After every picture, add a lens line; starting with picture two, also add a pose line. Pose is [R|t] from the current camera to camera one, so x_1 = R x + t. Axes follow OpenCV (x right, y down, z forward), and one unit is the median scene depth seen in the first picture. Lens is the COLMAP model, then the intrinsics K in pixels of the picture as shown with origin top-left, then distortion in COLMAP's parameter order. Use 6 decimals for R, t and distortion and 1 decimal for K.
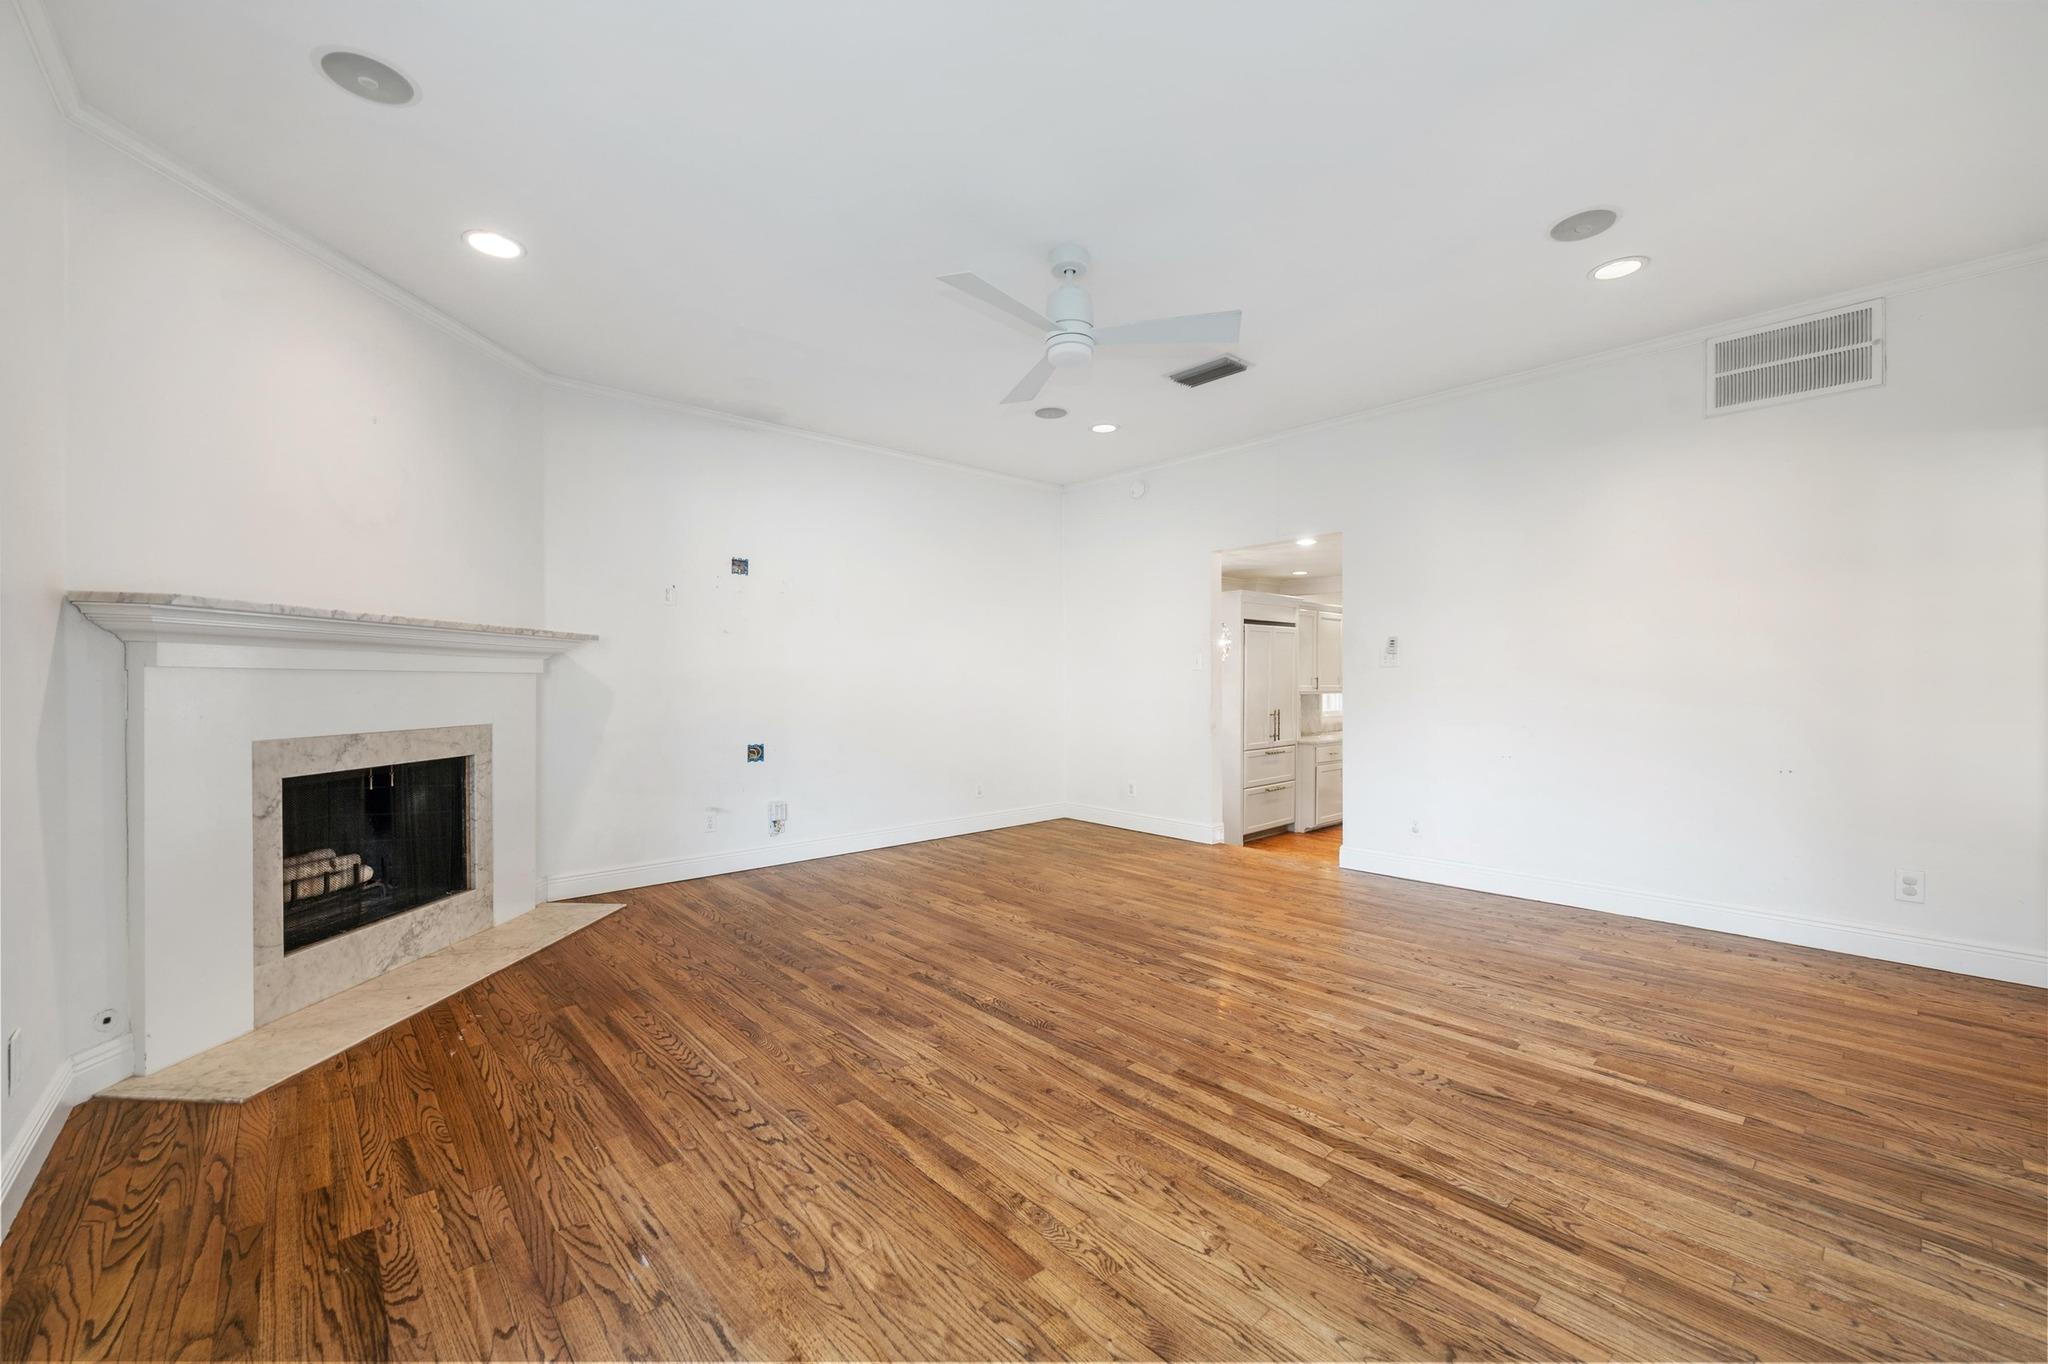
lens RADIAL K [[813.1, 0, 1022.9], [0, 813.1, 680.1], [0, 0, 1]] dist [-0.006759, 0.000361]
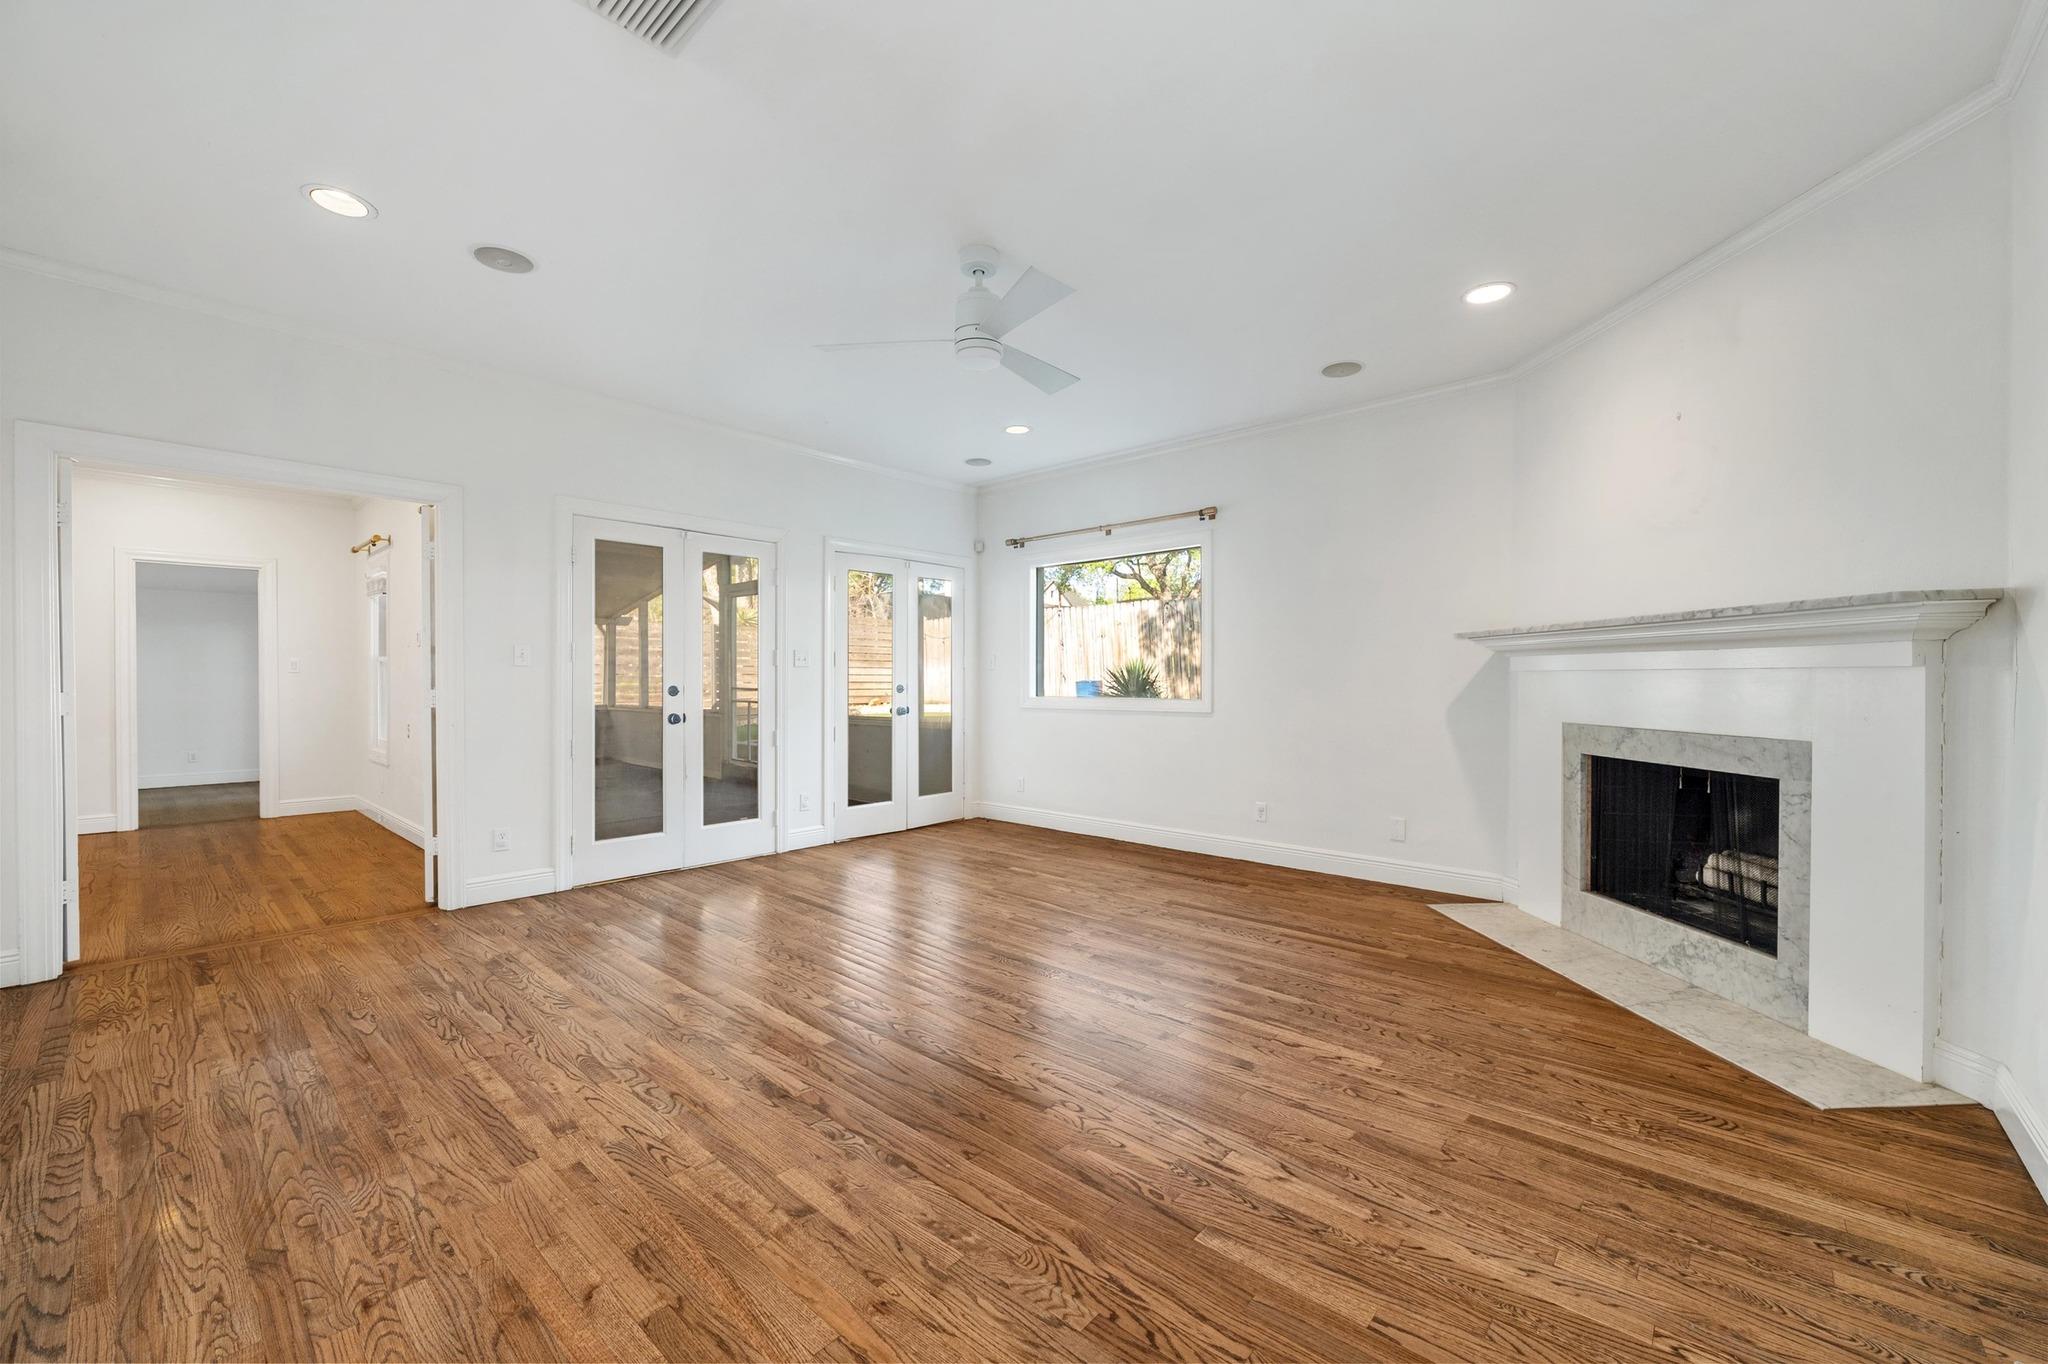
lens RADIAL K [[813.1, 0, 1016.1], [0, 813.1, 683.2], [0, 0, 1]] dist [-0.006759, 0.000361]
pose [[-0.995706, 0.002072, -0.092553, 0.110316], [0.001664, 0.999989, 0.004489, -0.000136], [0.092562, 0.004315, -0.995698, 2.108310]]
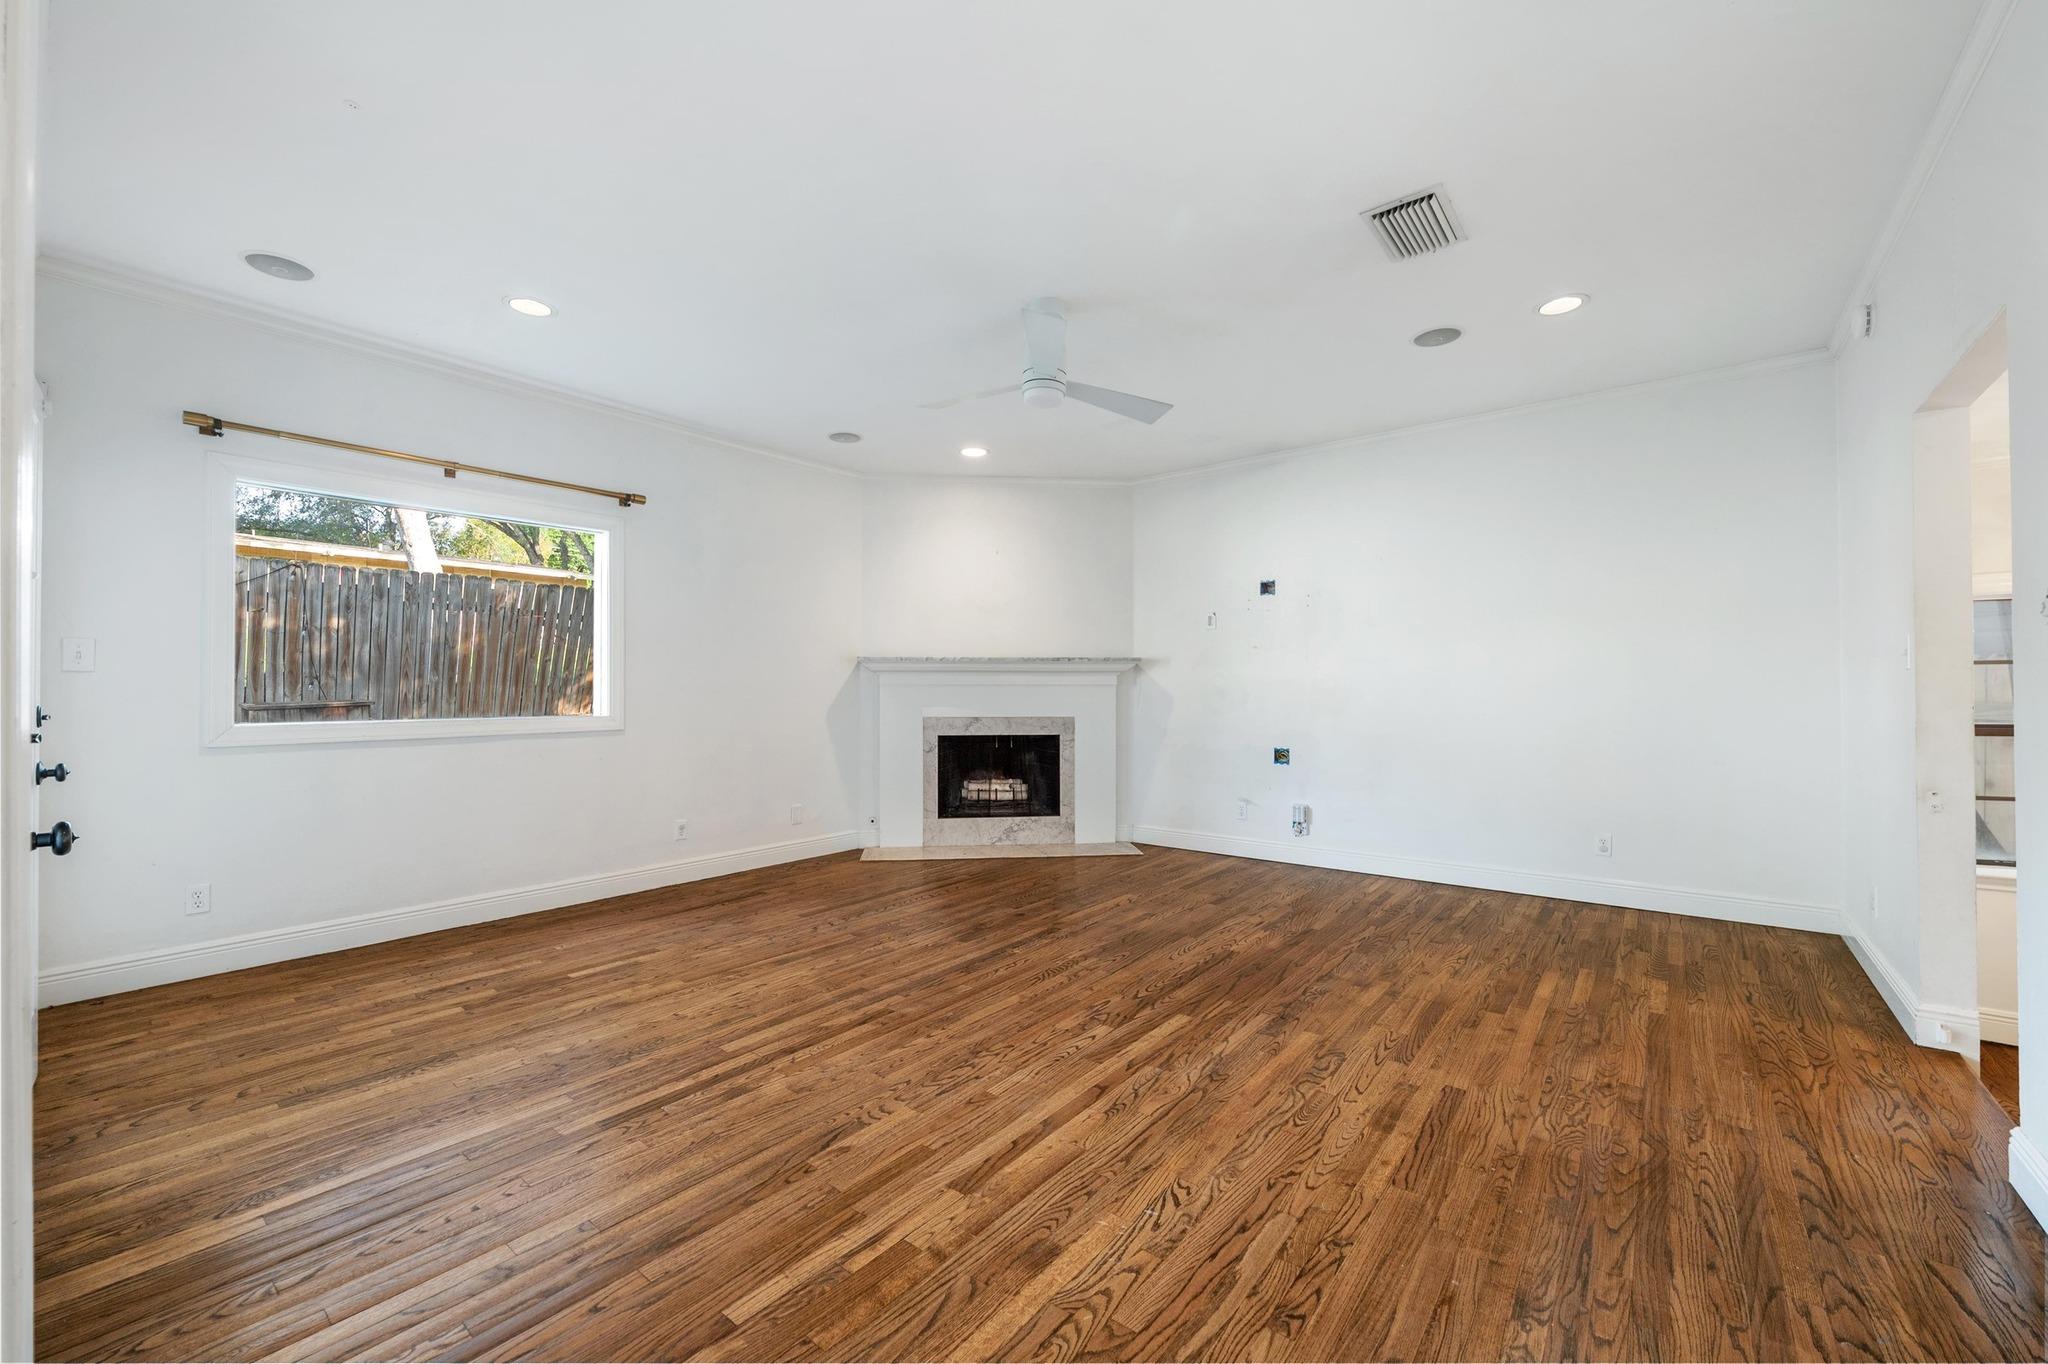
lens RADIAL K [[813.1, 0, 1026.2], [0, 813.1, 687.1], [0, 0, 1]] dist [-0.006759, 0.000361]
pose [[0.162551, -0.001399, -0.986699, 1.197084], [0.001218, 0.999999, -0.001217, -0.004626], [0.986699, -0.001004, 0.162553, 0.835601]]
